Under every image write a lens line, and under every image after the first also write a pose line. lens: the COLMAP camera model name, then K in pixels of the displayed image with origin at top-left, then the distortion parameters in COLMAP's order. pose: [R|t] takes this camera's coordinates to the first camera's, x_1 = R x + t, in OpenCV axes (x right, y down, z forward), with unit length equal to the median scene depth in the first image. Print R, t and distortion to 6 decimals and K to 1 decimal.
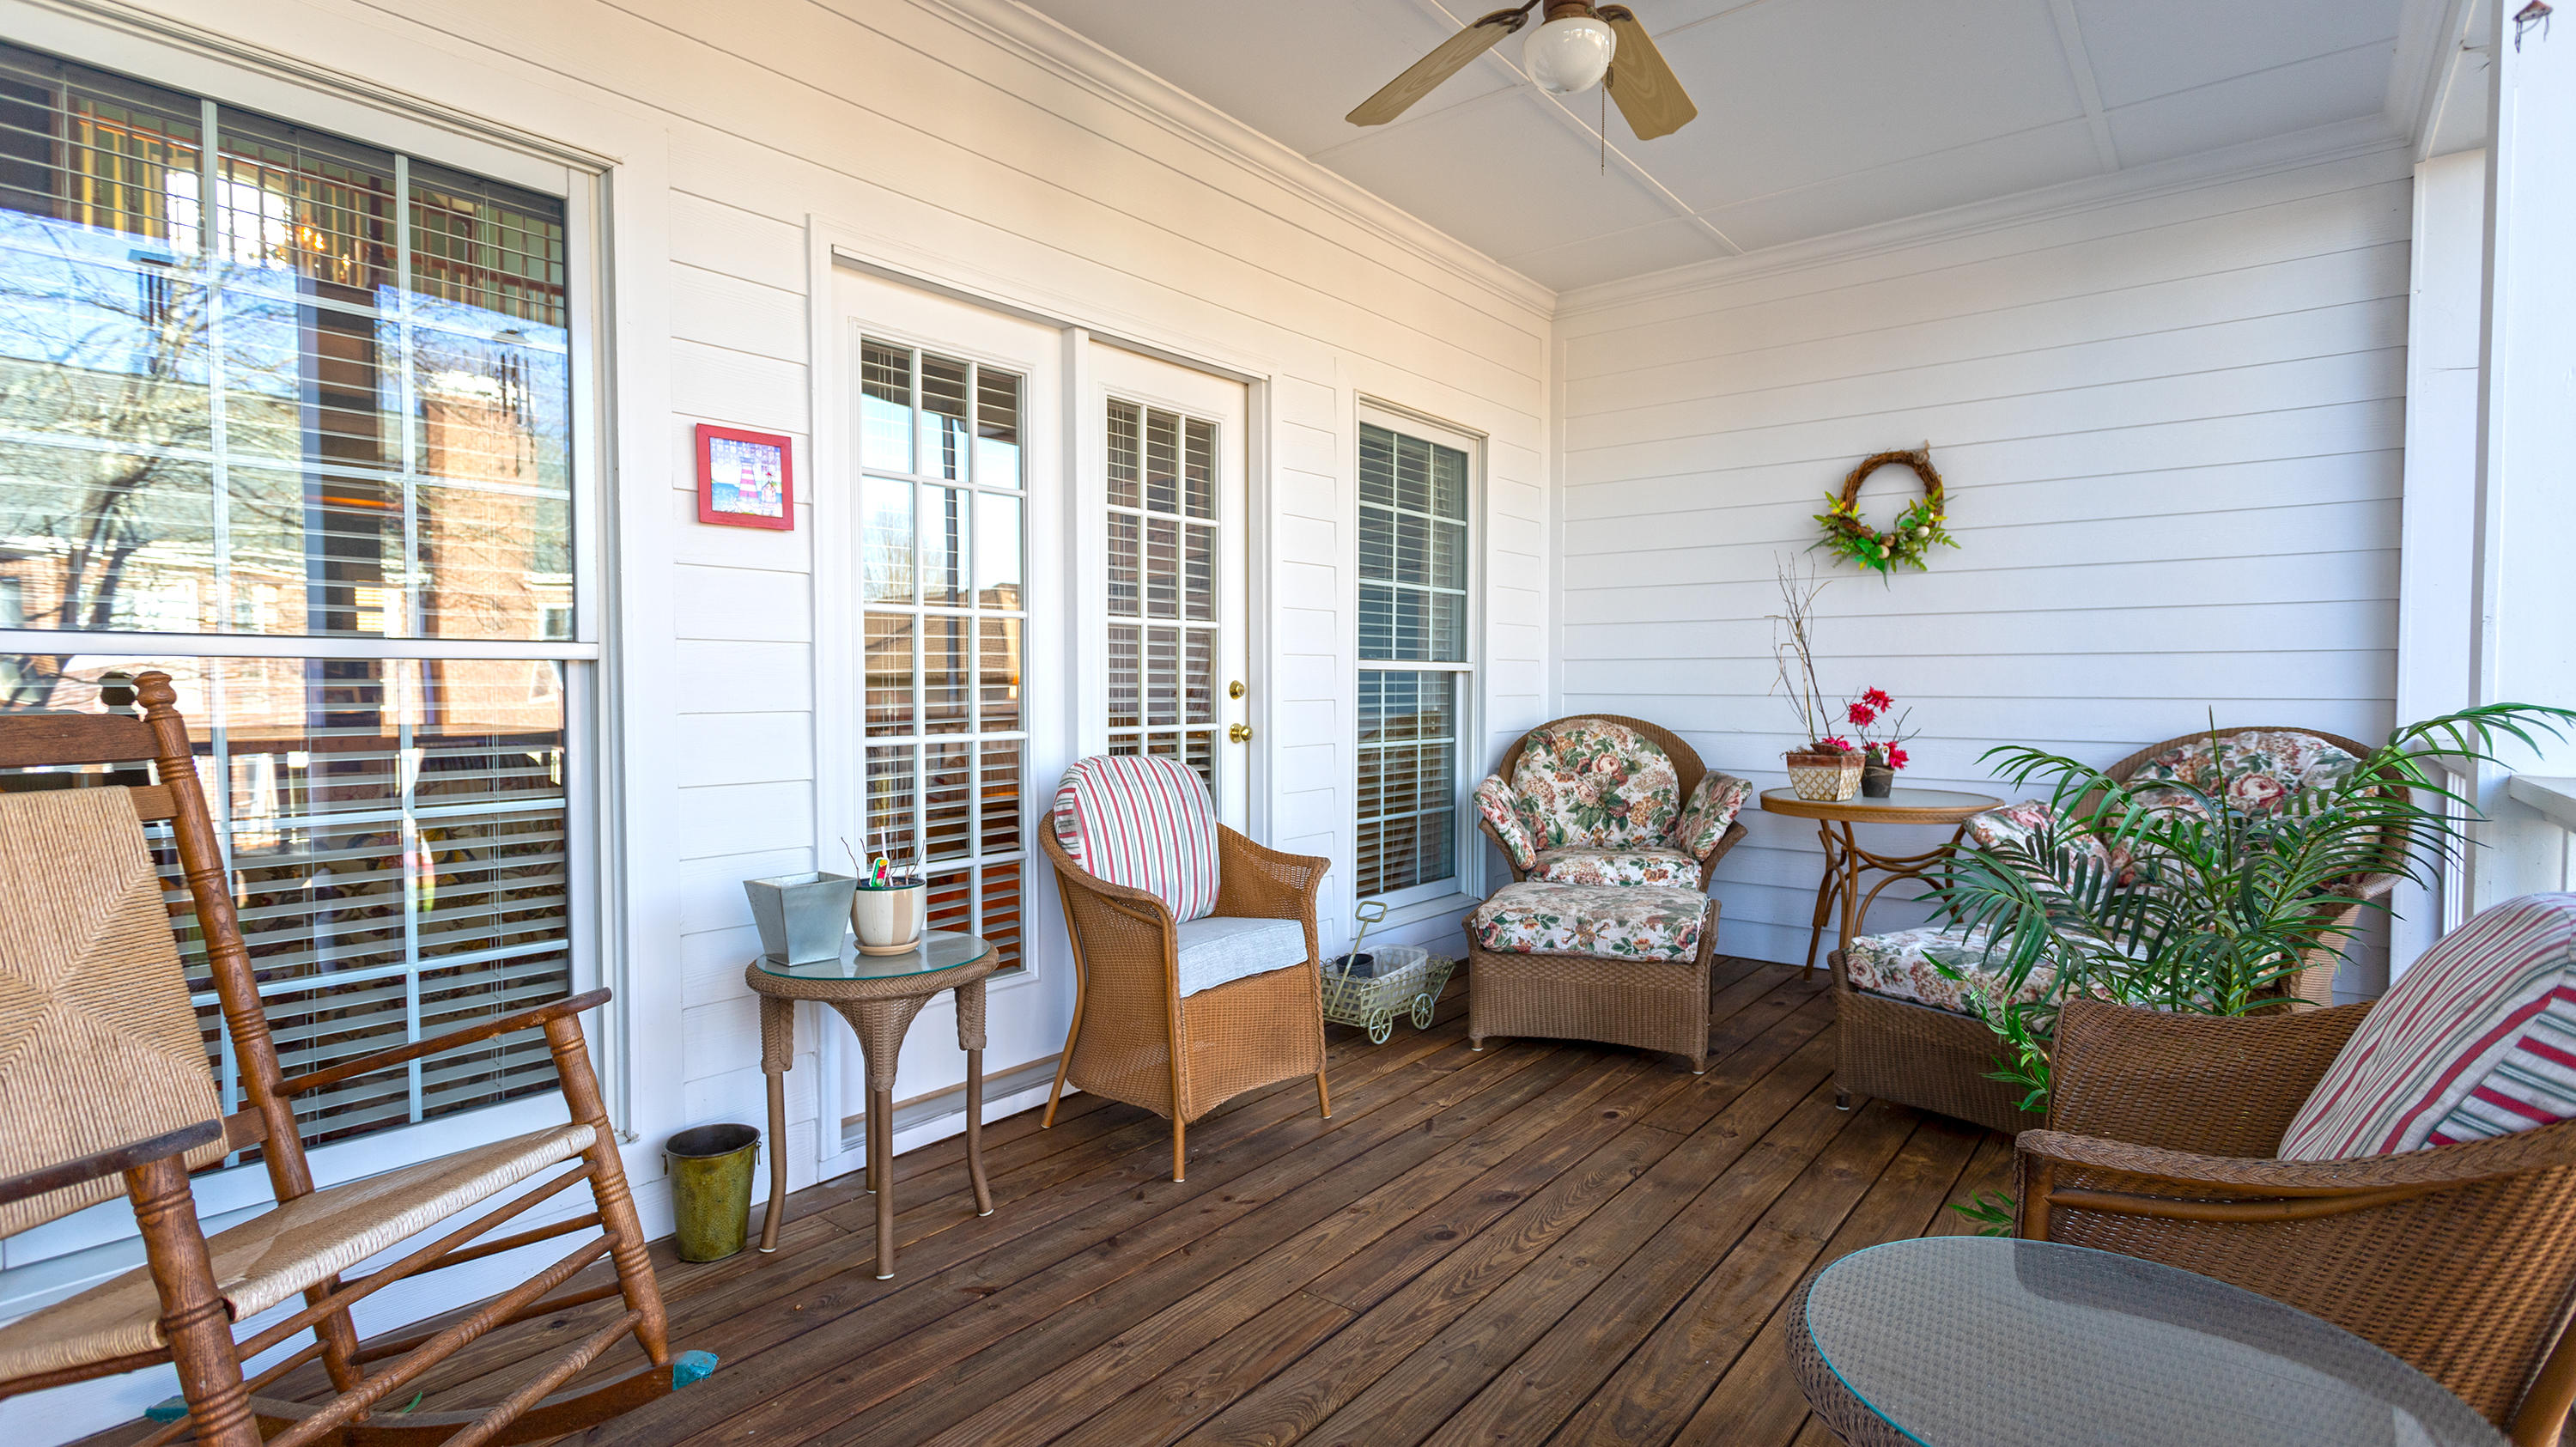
lens RADIAL K [[1220.0, 0, 1284.6], [0, 1220.0, 718.7], [0, 0, 1]] dist [0.006574, 0.002357]
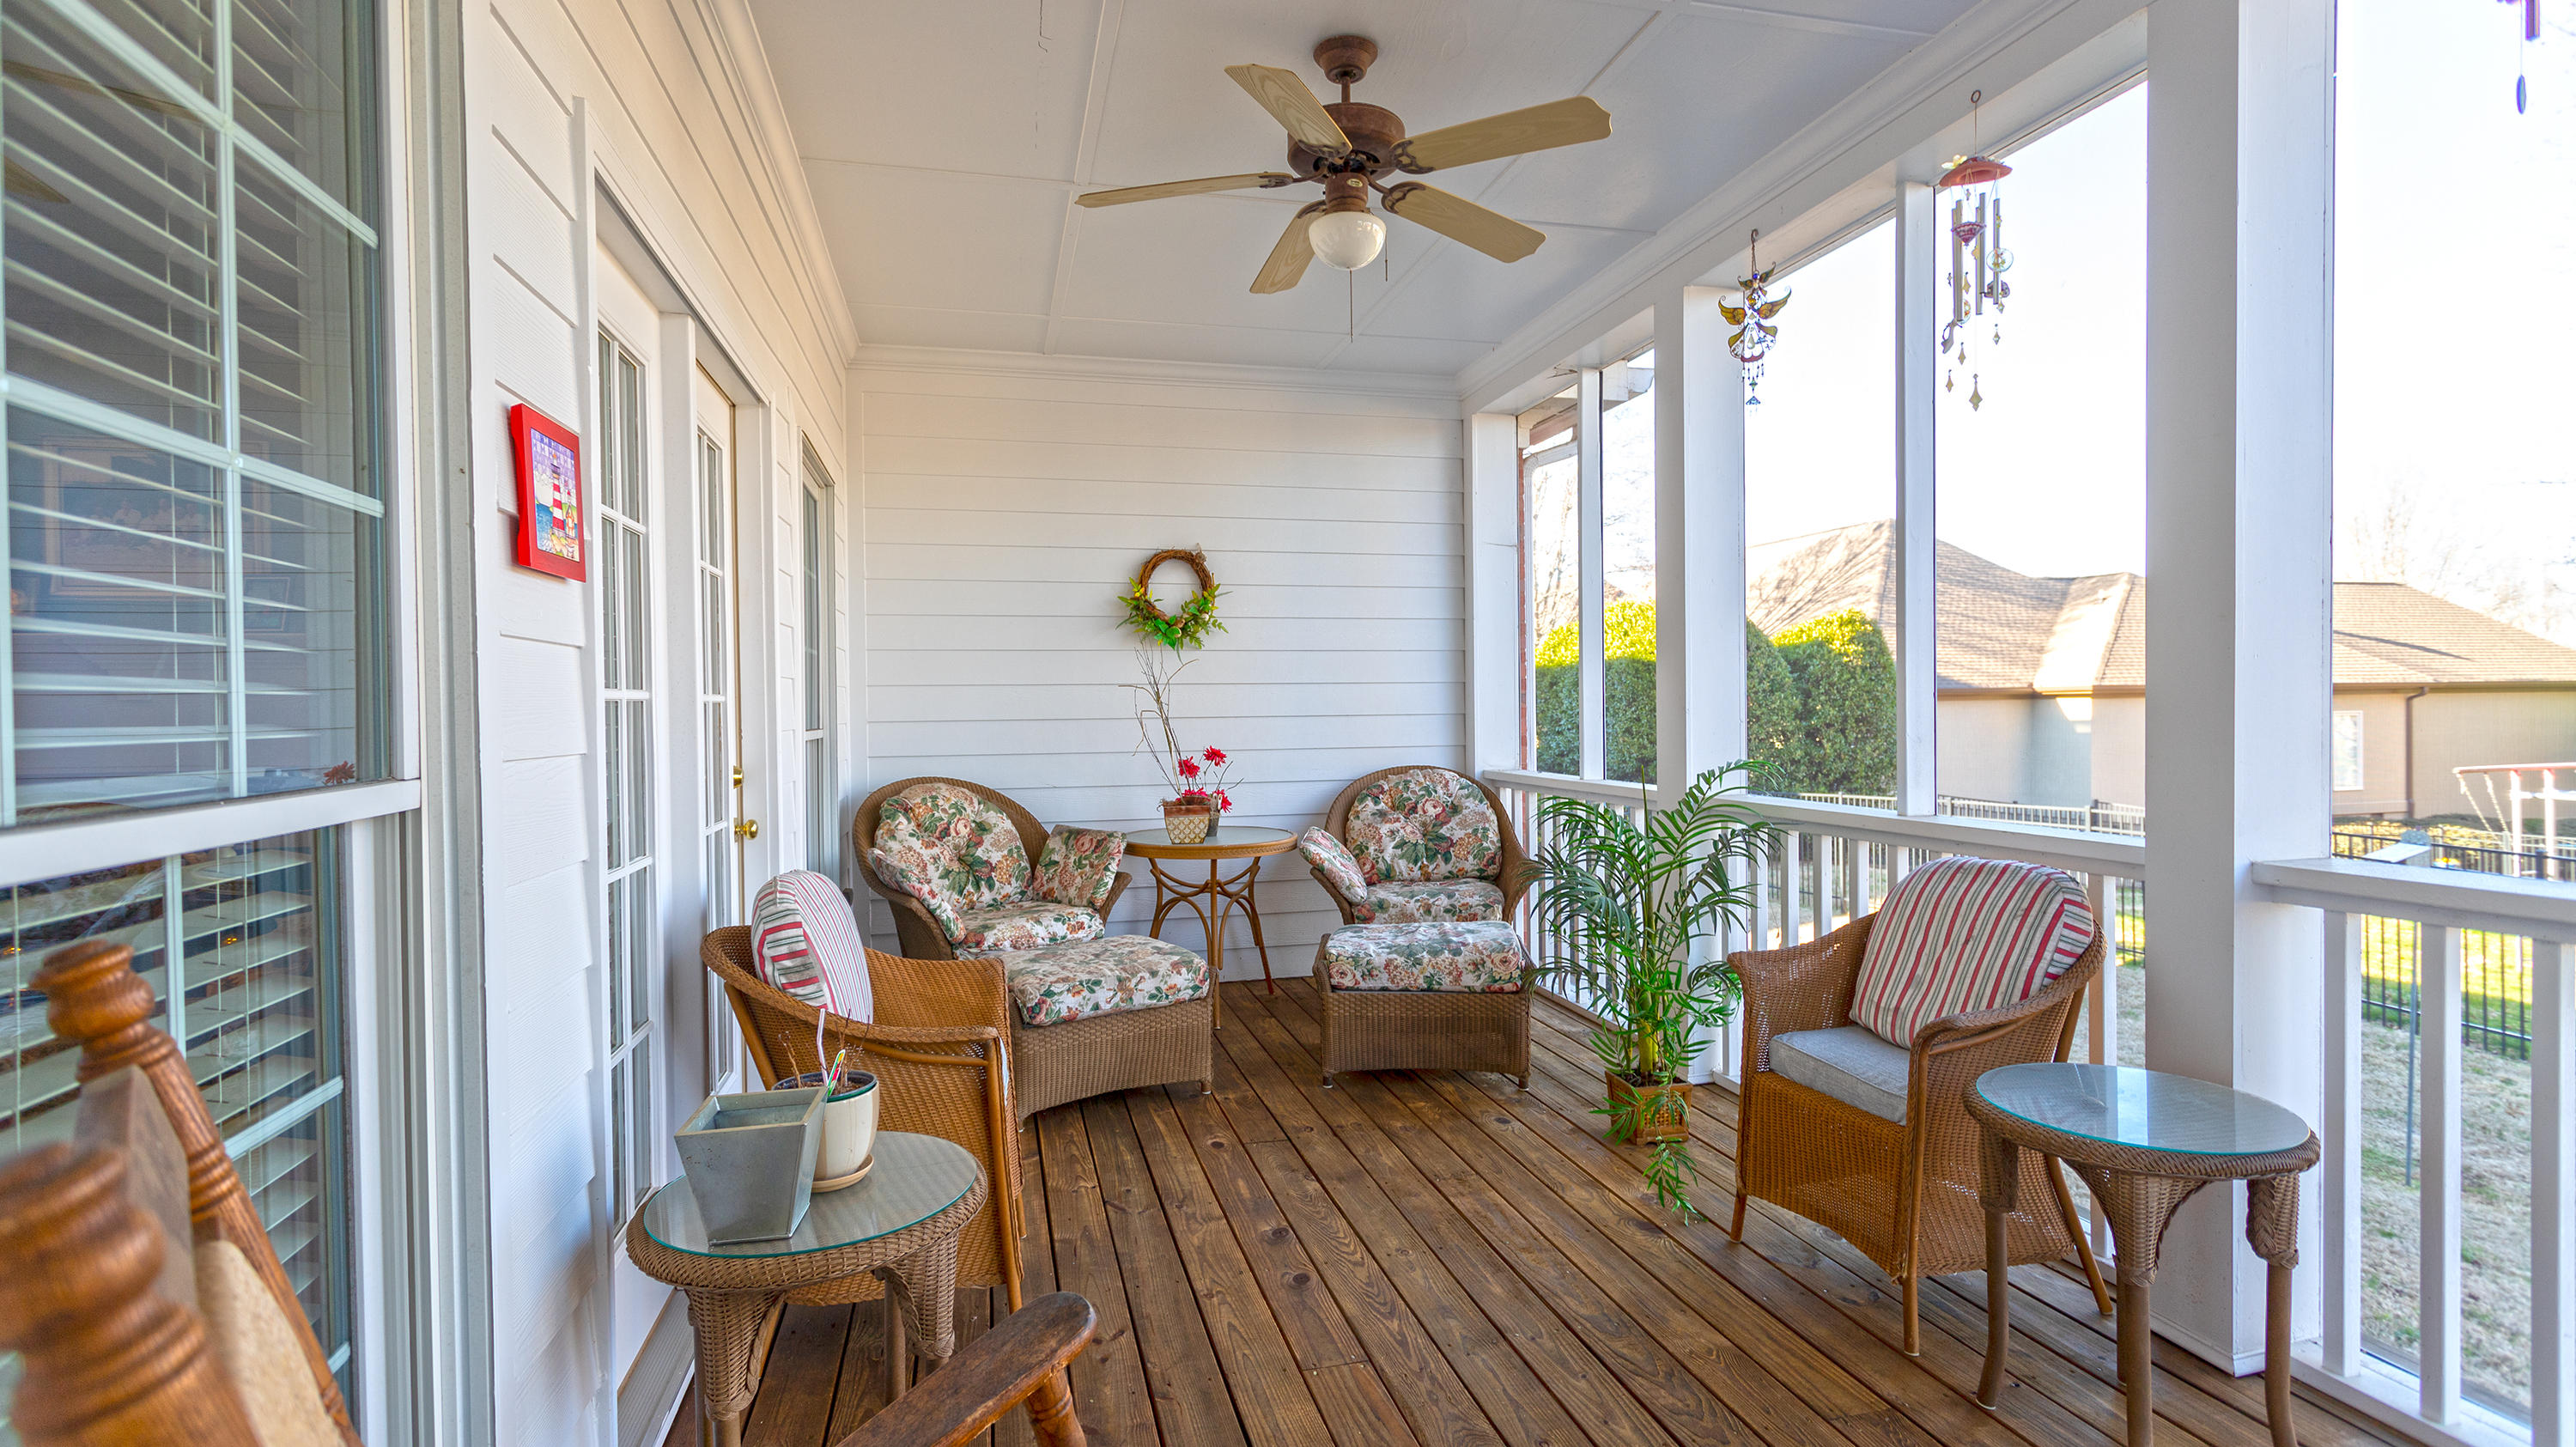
lens RADIAL K [[1220.0, 0, 1290.0], [0, 1220.0, 723.7], [0, 0, 1]] dist [0.006574, 0.002357]
pose [[0.603153, -0.017454, 0.797434, -0.515075], [0.034827, 0.999383, -0.004467, -0.046730], [-0.796865, 0.030467, 0.603389, 0.236761]]
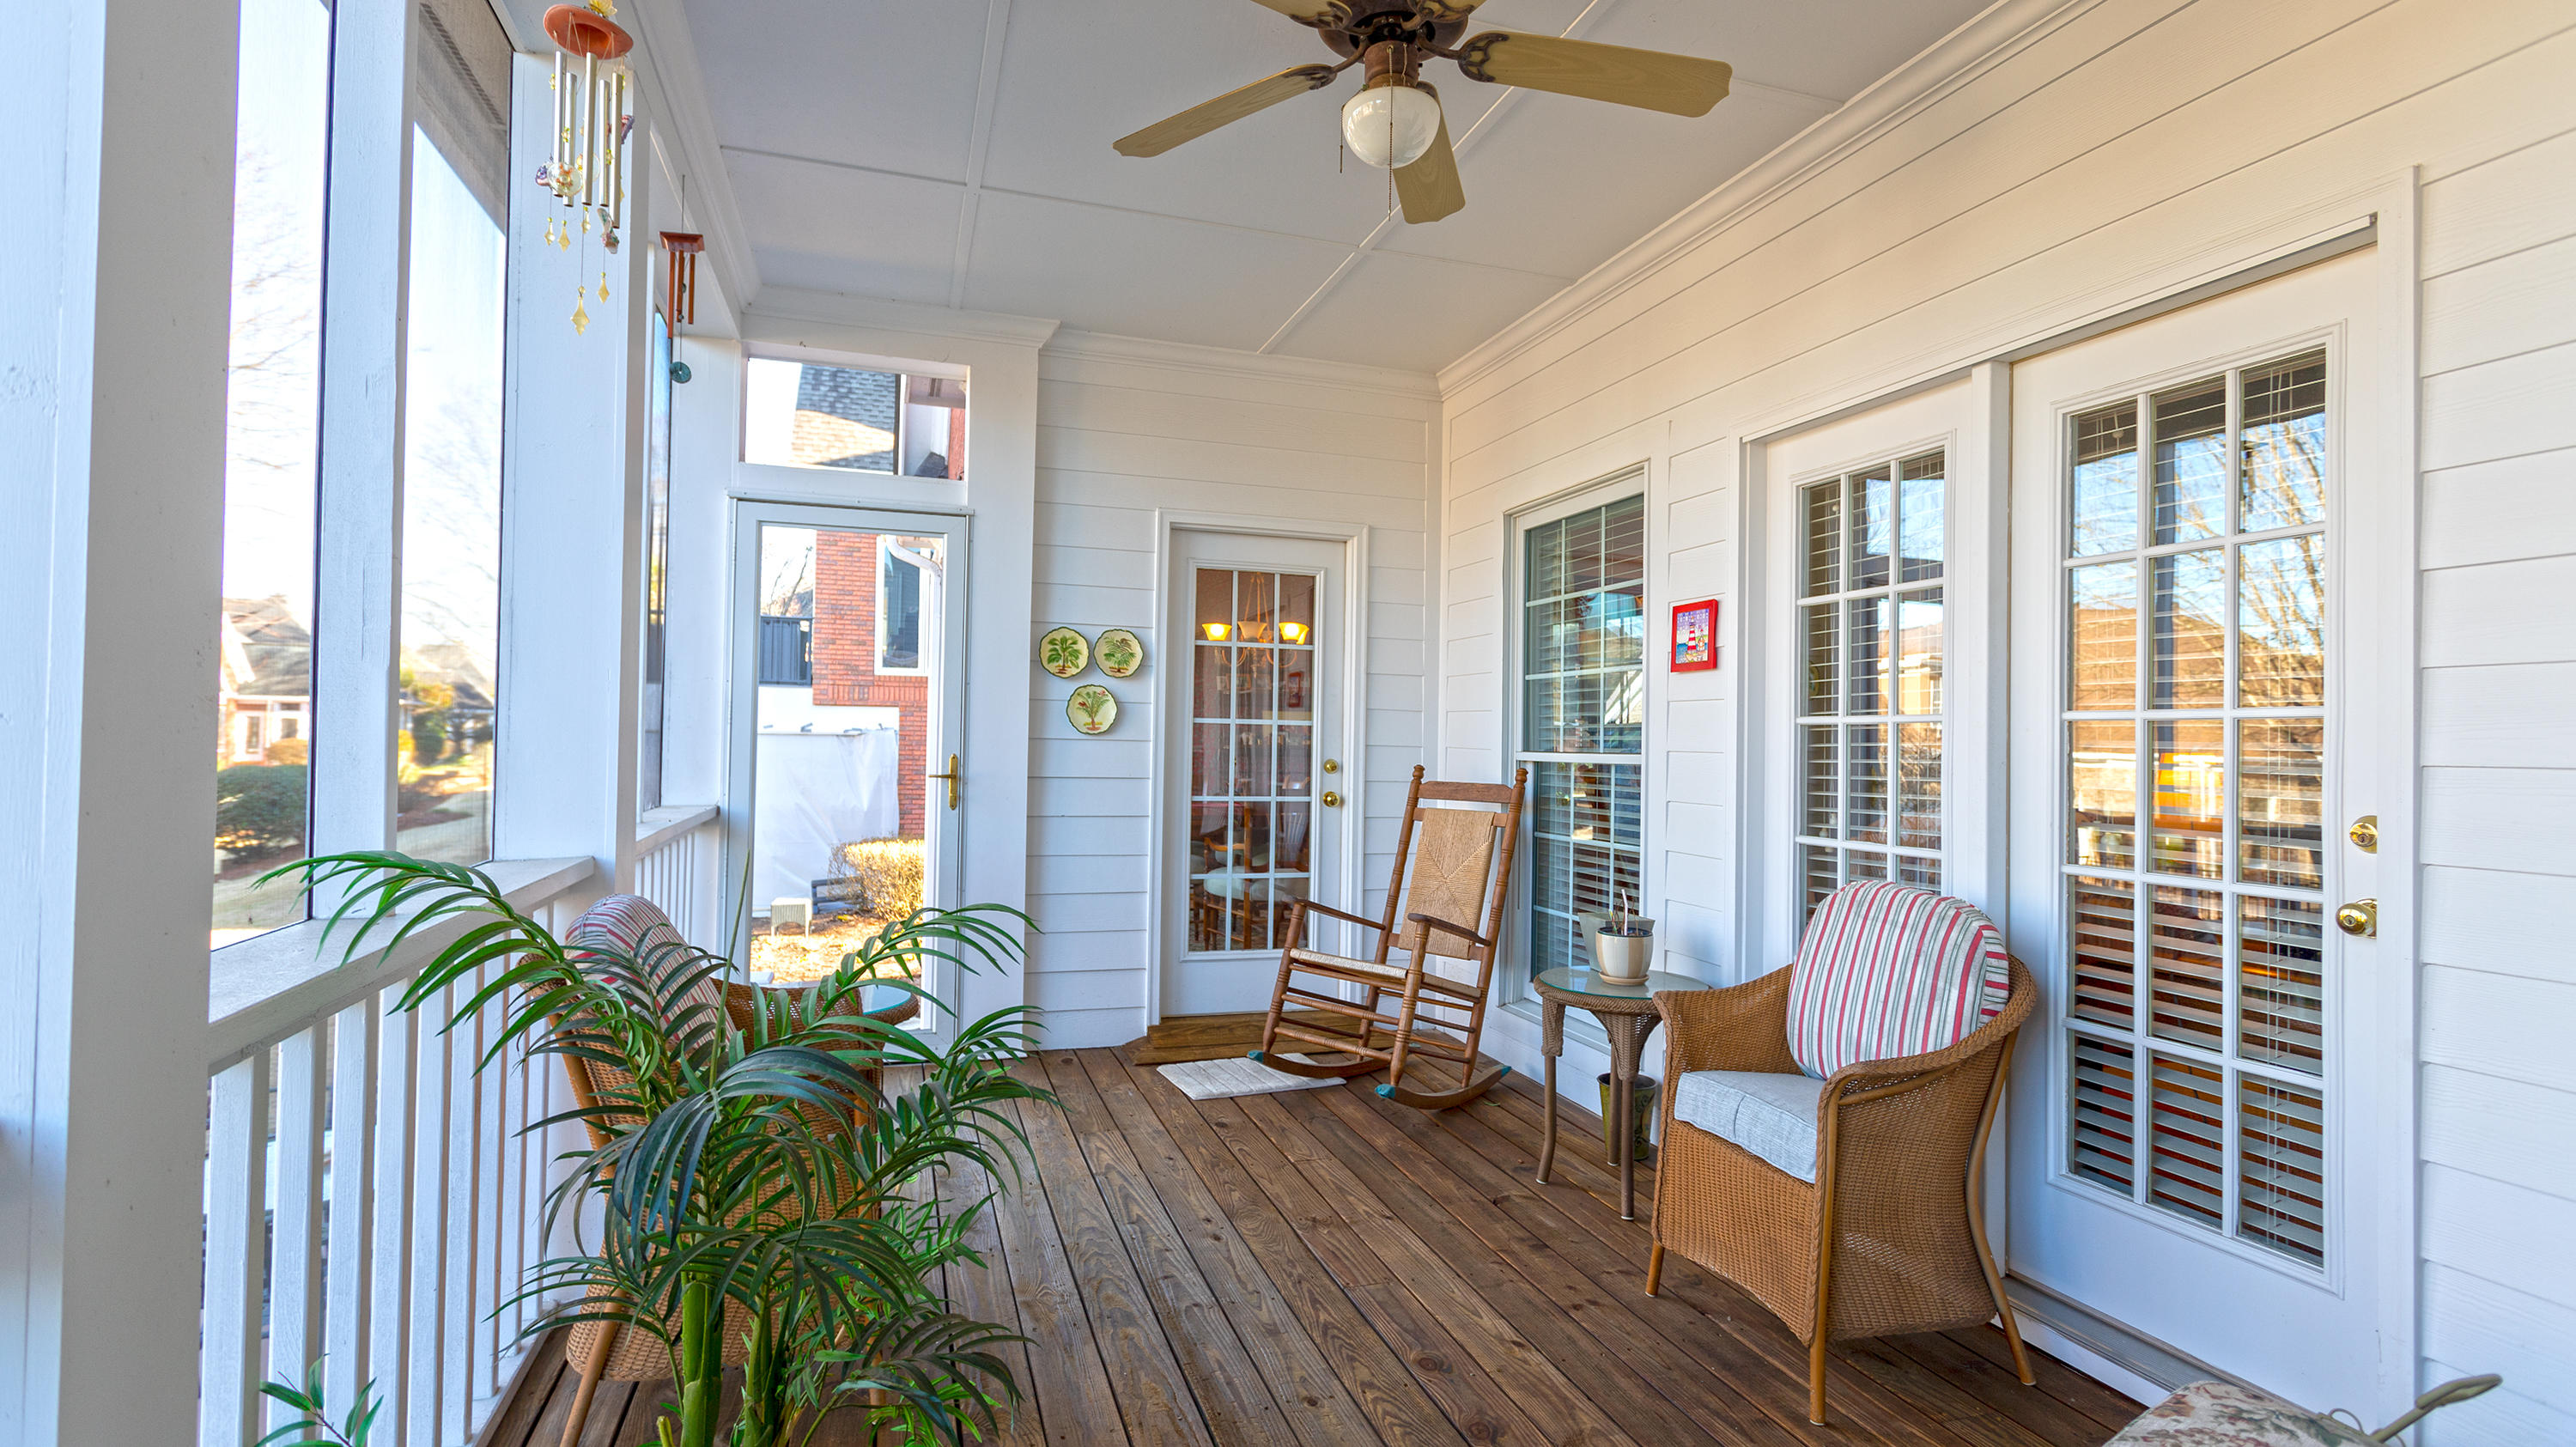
lens RADIAL K [[1220.0, 0, 1287.5], [0, 1220.0, 728.7], [0, 0, 1]] dist [0.006574, 0.002357]
pose [[-0.541916, -0.019348, -0.840210, 0.713937], [-0.044368, 0.998999, 0.005612, -0.056561], [0.839261, 0.040320, -0.542232, 0.991785]]
